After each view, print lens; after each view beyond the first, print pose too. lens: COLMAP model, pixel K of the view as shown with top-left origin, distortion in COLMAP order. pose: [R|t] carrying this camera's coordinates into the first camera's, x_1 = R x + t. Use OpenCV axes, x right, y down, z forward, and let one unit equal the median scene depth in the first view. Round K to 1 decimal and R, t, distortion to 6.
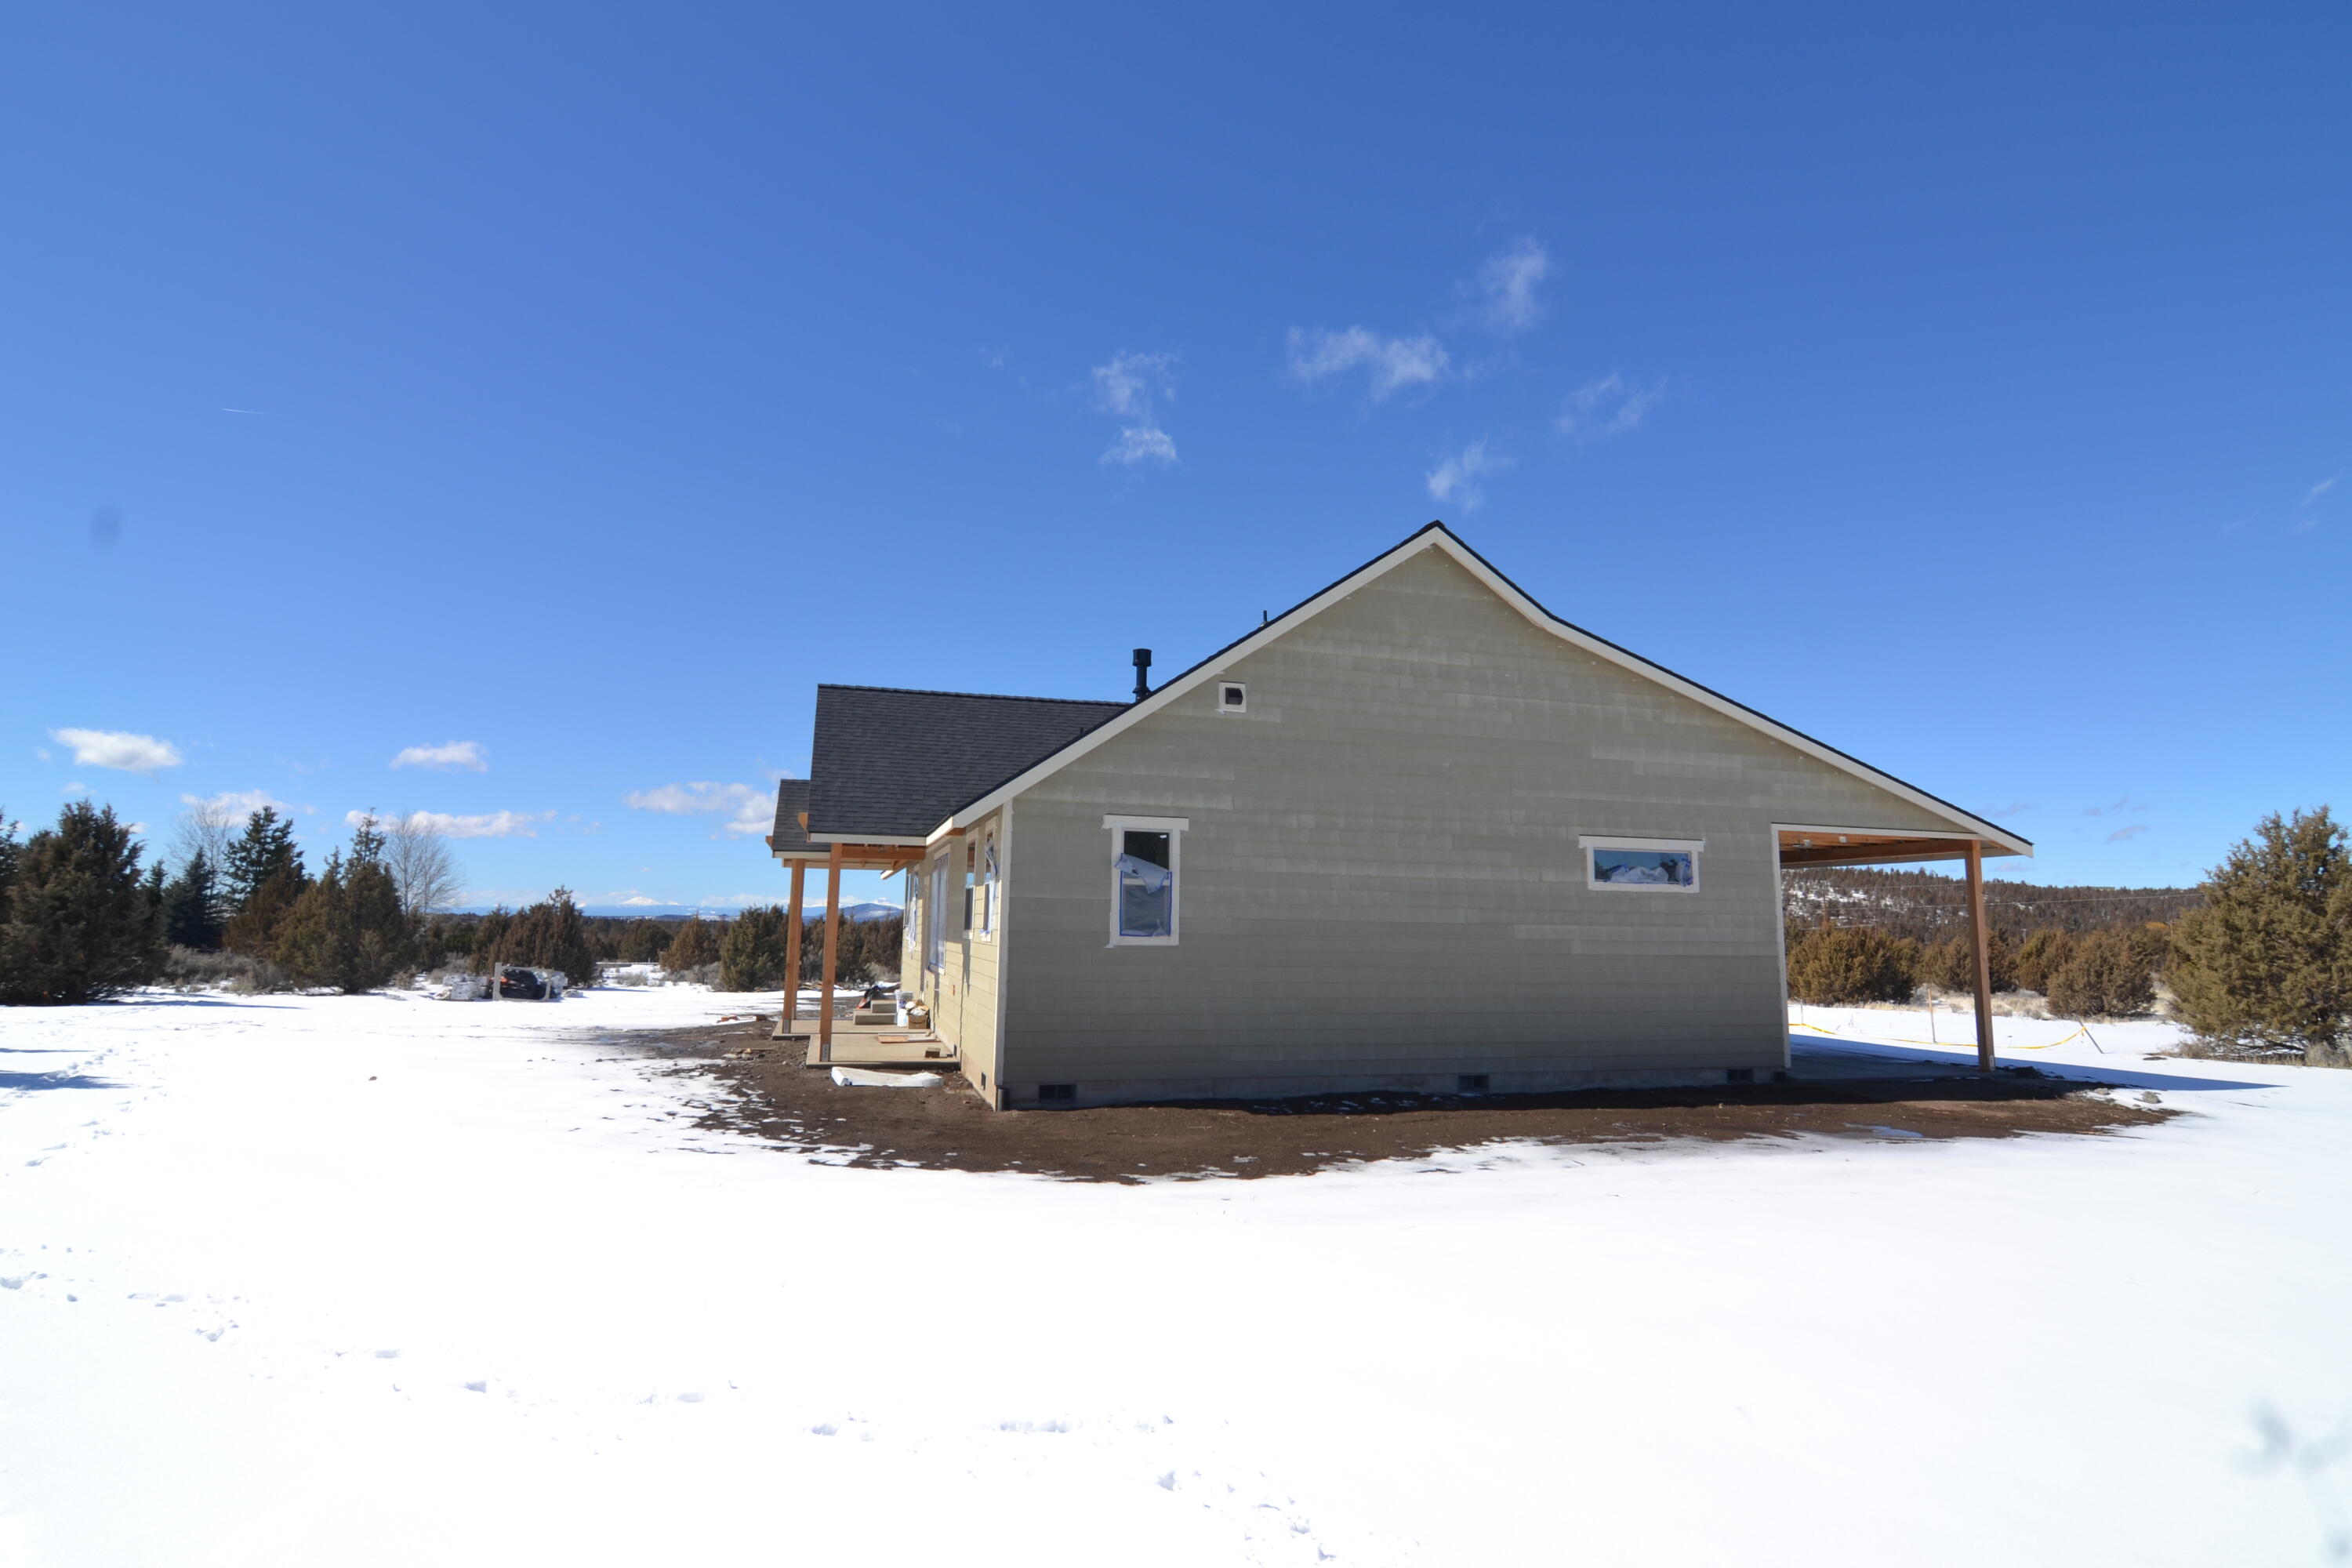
lens RADIAL K [[1146.1, 0, 1176.0], [0, 1146.1, 784.0], [0, 0, 1]] dist [-0.003446, -0.013261]
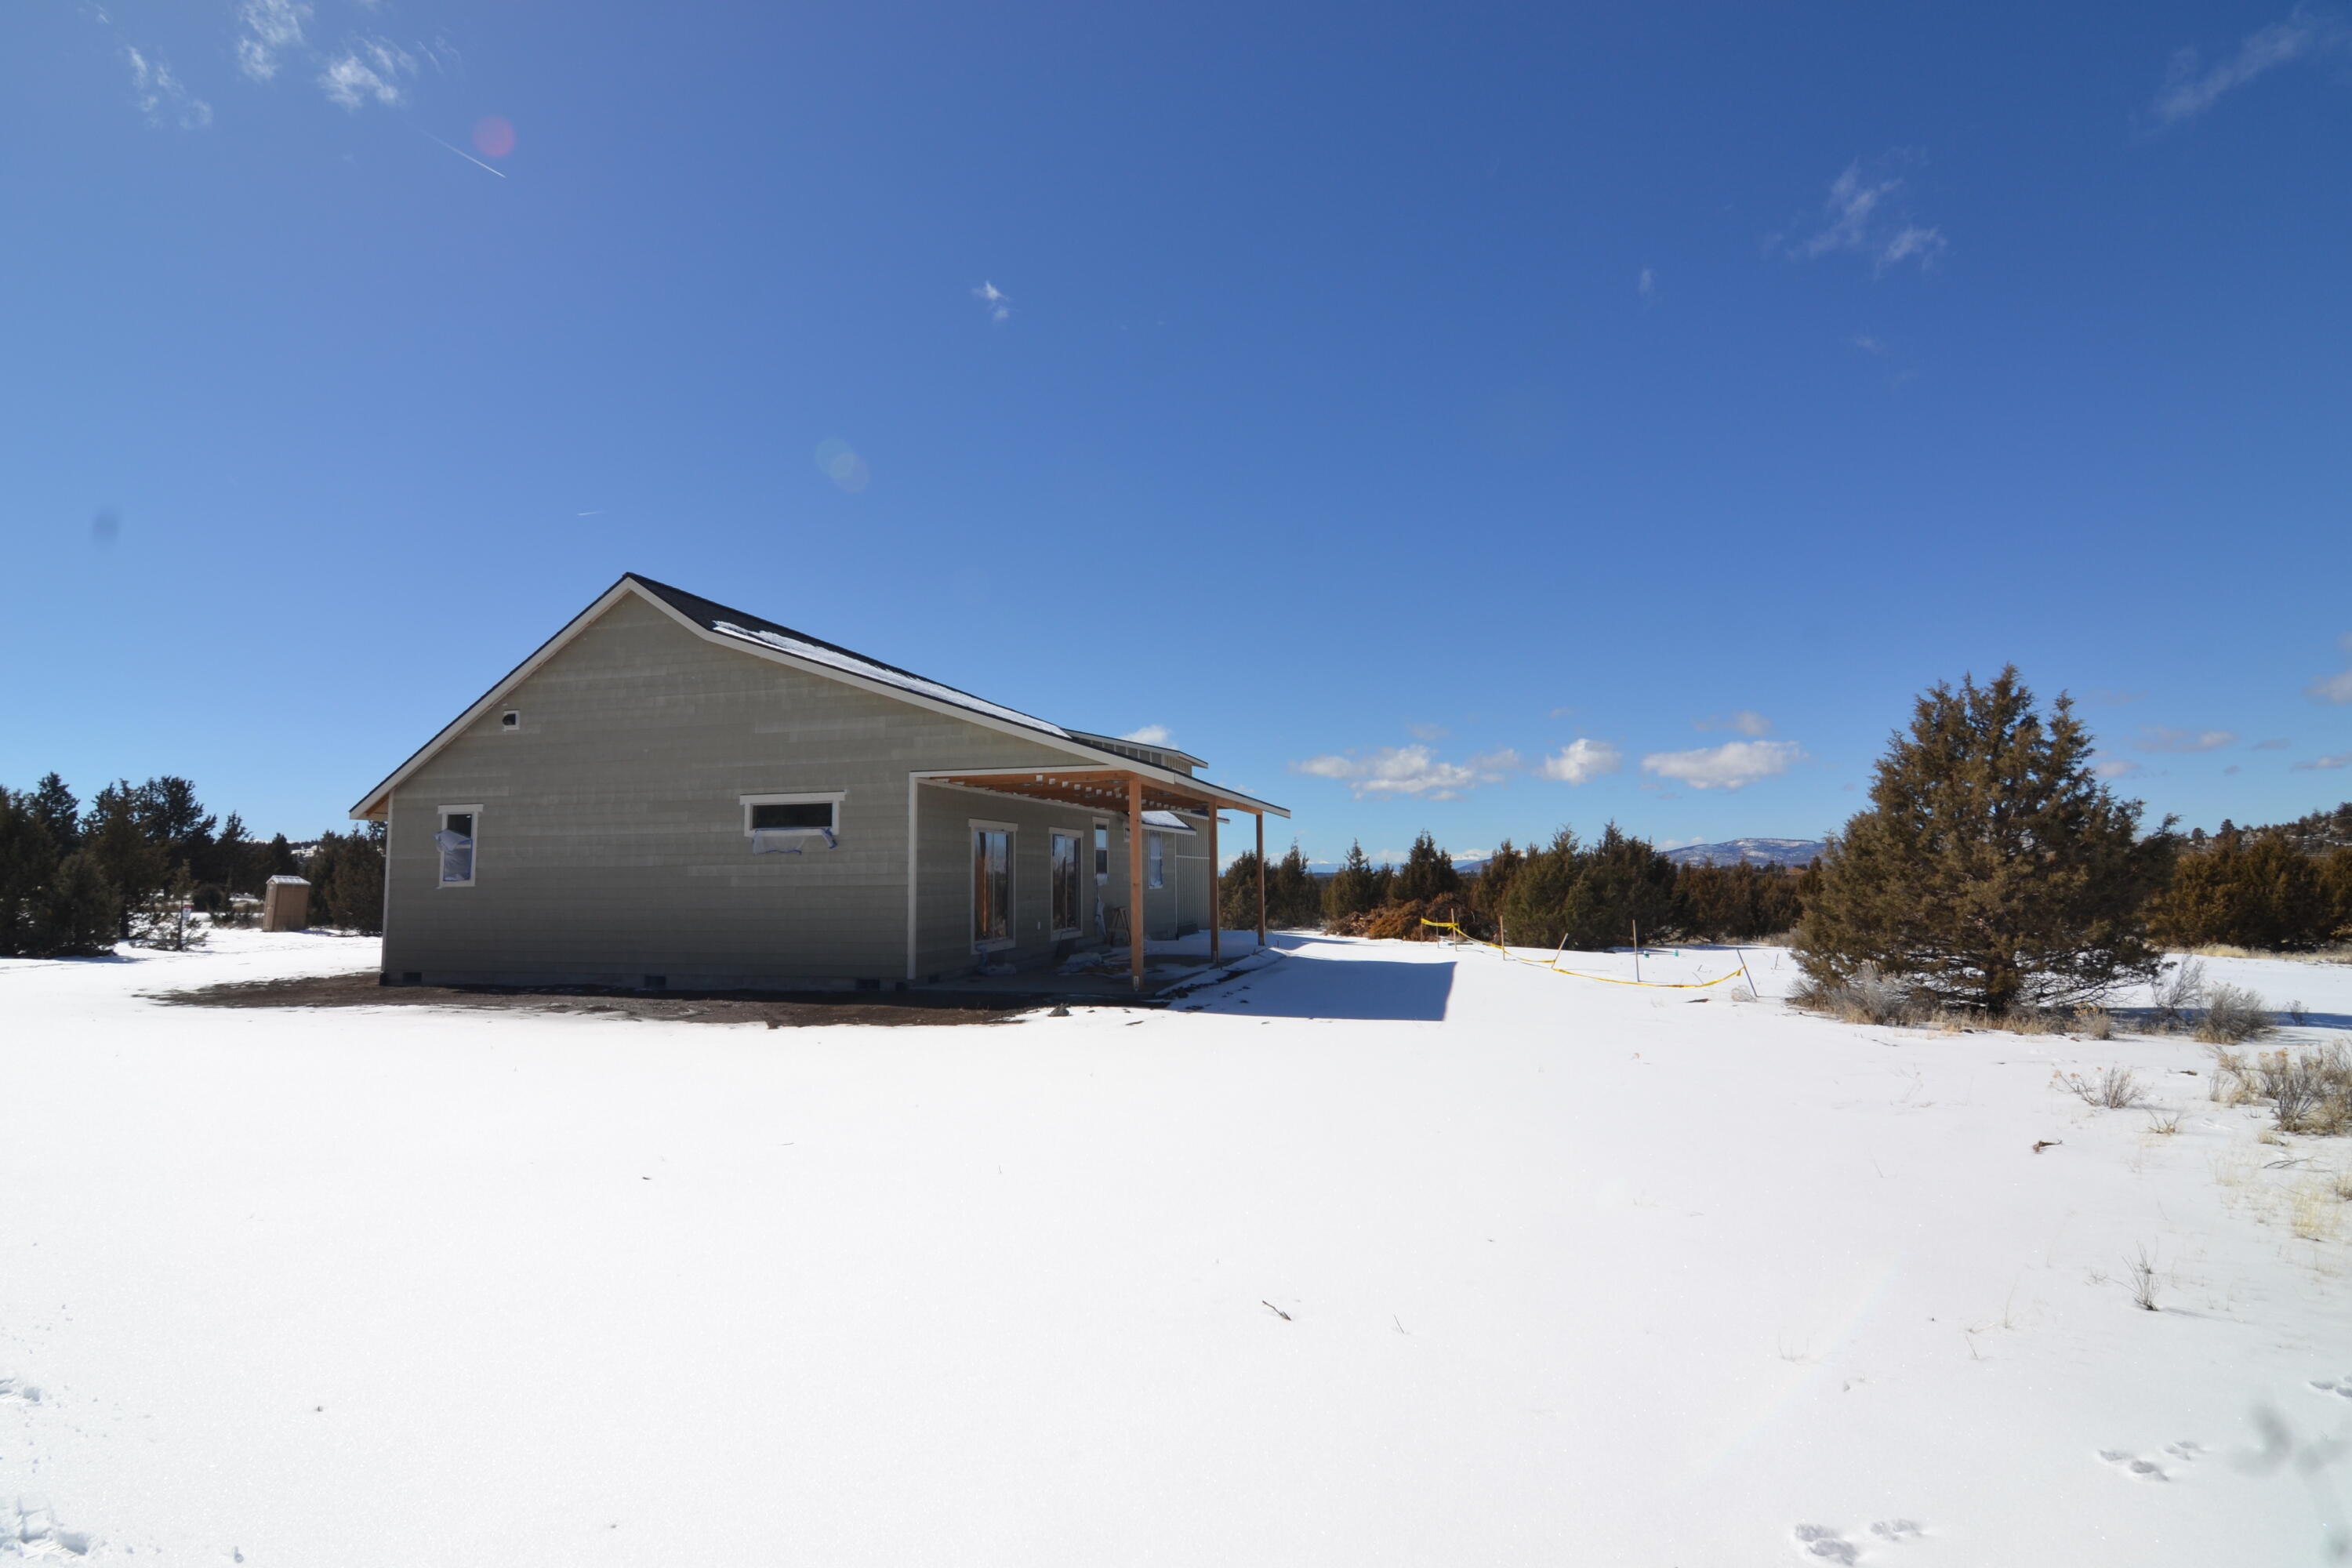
lens RADIAL K [[1146.1, 0, 1176.0], [0, 1146.1, 784.0], [0, 0, 1]] dist [-0.003446, -0.013261]
pose [[0.860300, -0.067506, -0.505299, 1.454561], [0.088649, 0.995902, 0.017881, 0.053876], [0.502022, -0.060177, 0.862759, 0.138303]]
